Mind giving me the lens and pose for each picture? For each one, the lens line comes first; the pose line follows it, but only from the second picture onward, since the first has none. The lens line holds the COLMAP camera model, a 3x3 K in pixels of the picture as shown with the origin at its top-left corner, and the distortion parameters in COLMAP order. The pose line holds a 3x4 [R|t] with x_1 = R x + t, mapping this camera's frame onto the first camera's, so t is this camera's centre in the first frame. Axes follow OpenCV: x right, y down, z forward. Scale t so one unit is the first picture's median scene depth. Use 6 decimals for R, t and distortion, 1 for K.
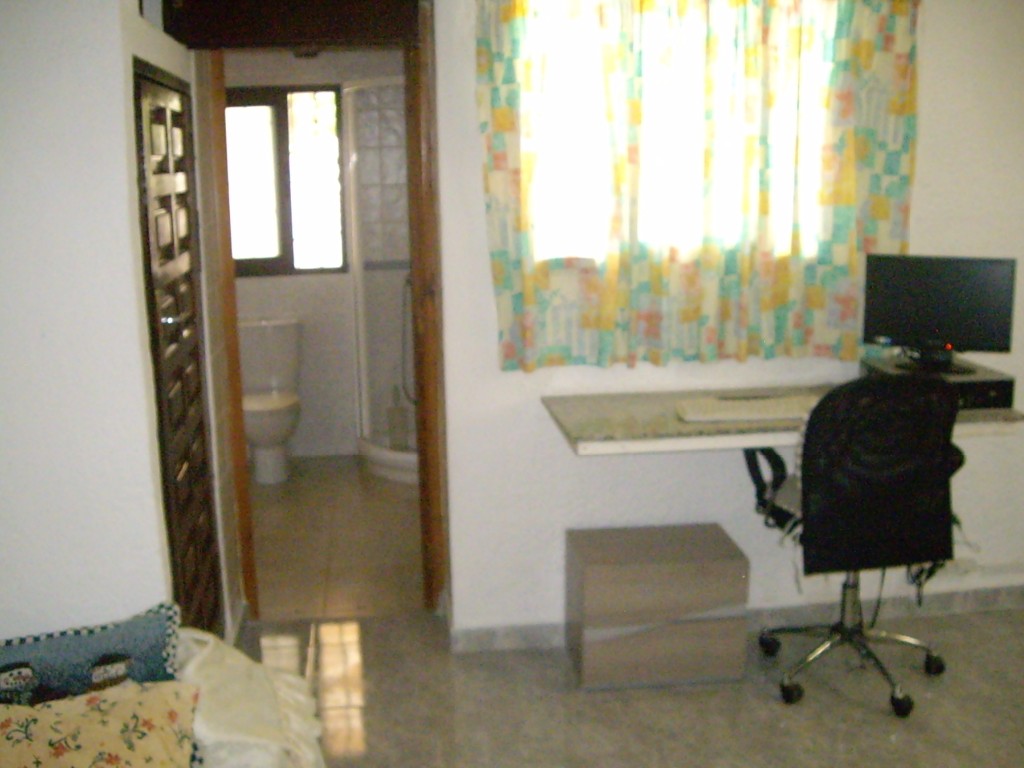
lens RADIAL K [[1142.3, 0, 512.0], [0, 1142.3, 384.0], [0, 0, 1]] dist [-0.264076, 0.287014]
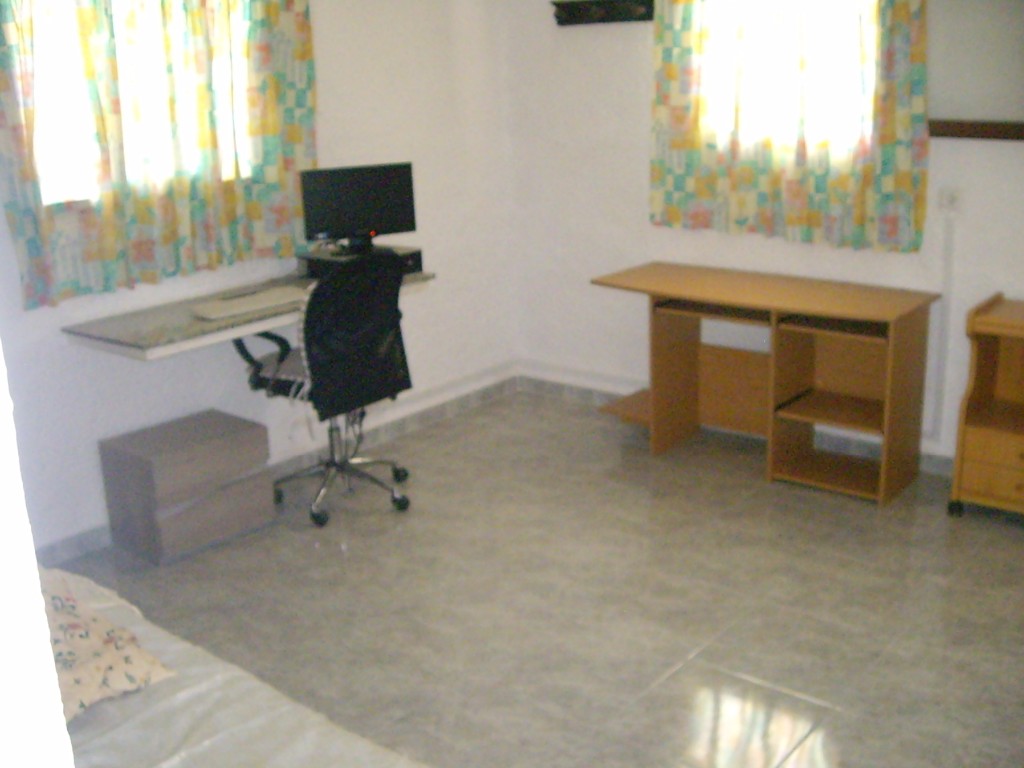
lens RADIAL K [[1142.3, 0, 512.0], [0, 1142.3, 384.0], [0, 0, 1]] dist [-0.264076, 0.287014]
pose [[0.708276, -0.198641, 0.677412, -0.417497], [0.159786, 0.979801, 0.120247, 0.006451], [-0.687615, 0.023073, 0.725709, -0.092330]]
